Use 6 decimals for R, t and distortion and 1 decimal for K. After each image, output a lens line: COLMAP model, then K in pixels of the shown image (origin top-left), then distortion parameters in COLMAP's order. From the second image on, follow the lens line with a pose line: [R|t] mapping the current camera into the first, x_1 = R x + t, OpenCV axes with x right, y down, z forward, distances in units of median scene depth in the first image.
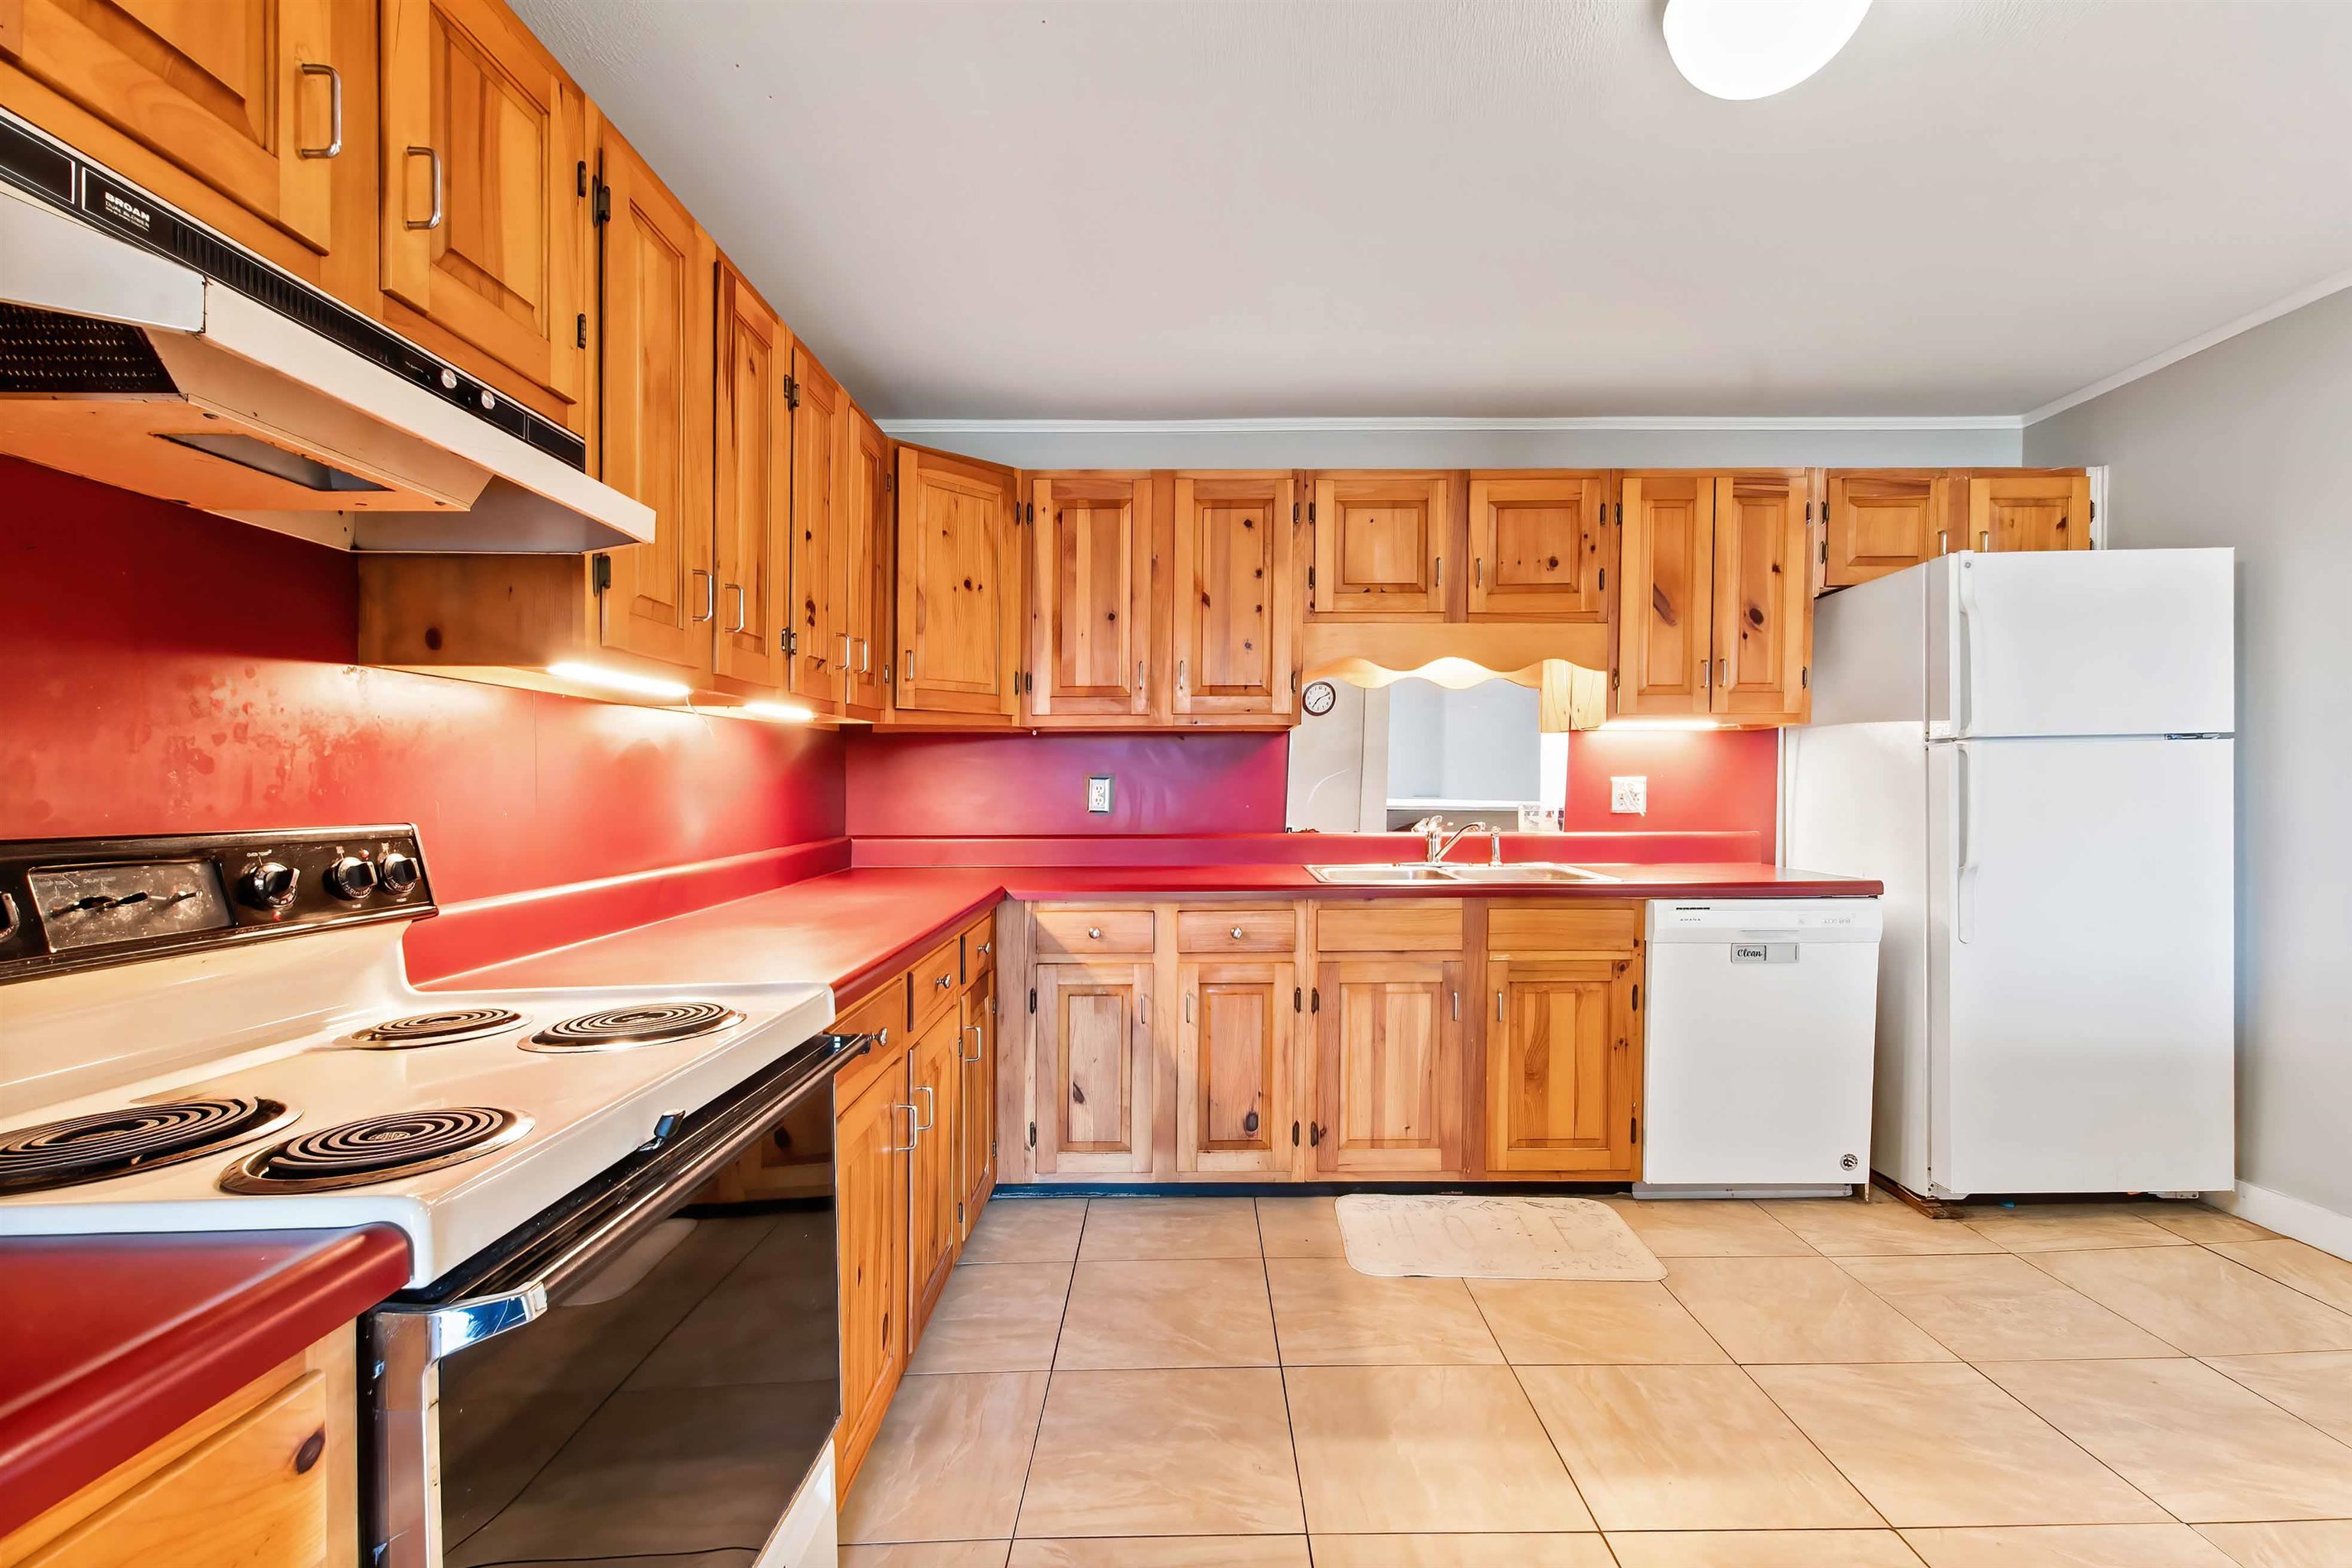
lens RADIAL K [[1050.3, 0, 1186.3], [0, 1050.3, 757.7], [0, 0, 1]] dist [0.001460, -0.000434]
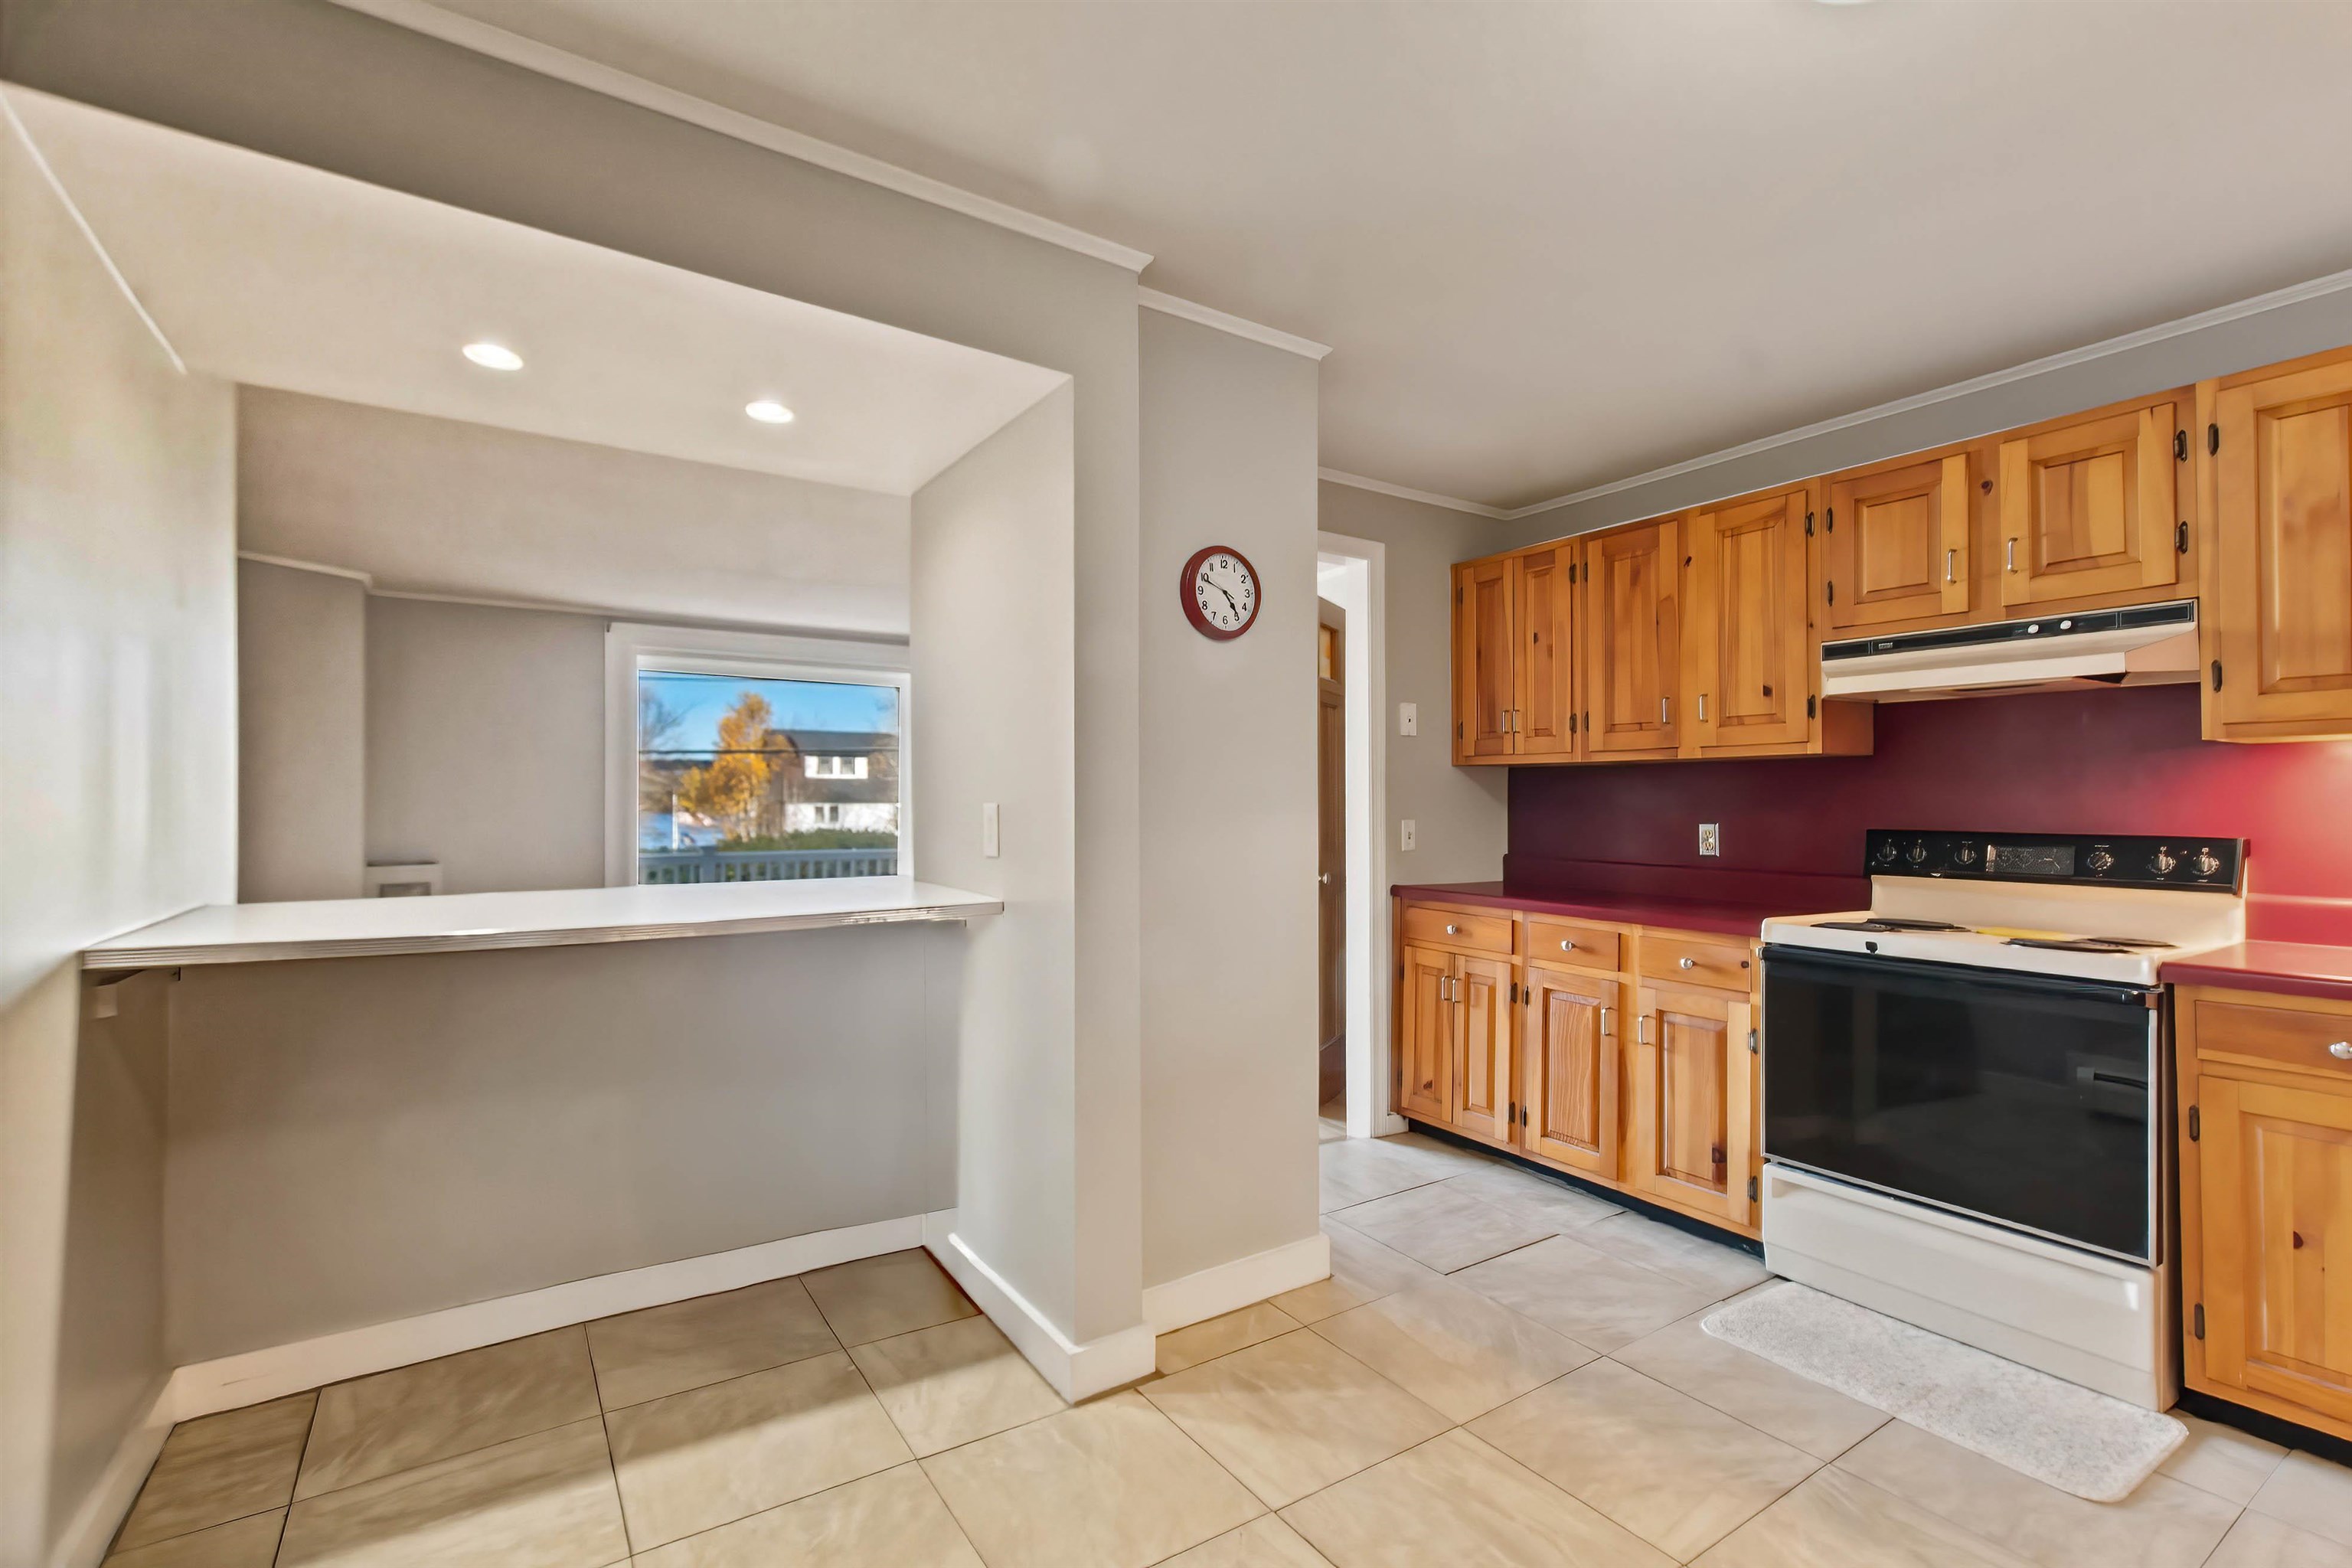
lens RADIAL K [[1046.7, 0, 1167.7], [0, 1046.7, 798.9], [0, 0, 1]] dist [0.000127, -0.000415]
pose [[-0.844417, -0.006498, -0.535647, 1.771982], [-0.009547, 0.999950, 0.002920, -0.016020], [0.535601, 0.007580, -0.844437, 1.777340]]
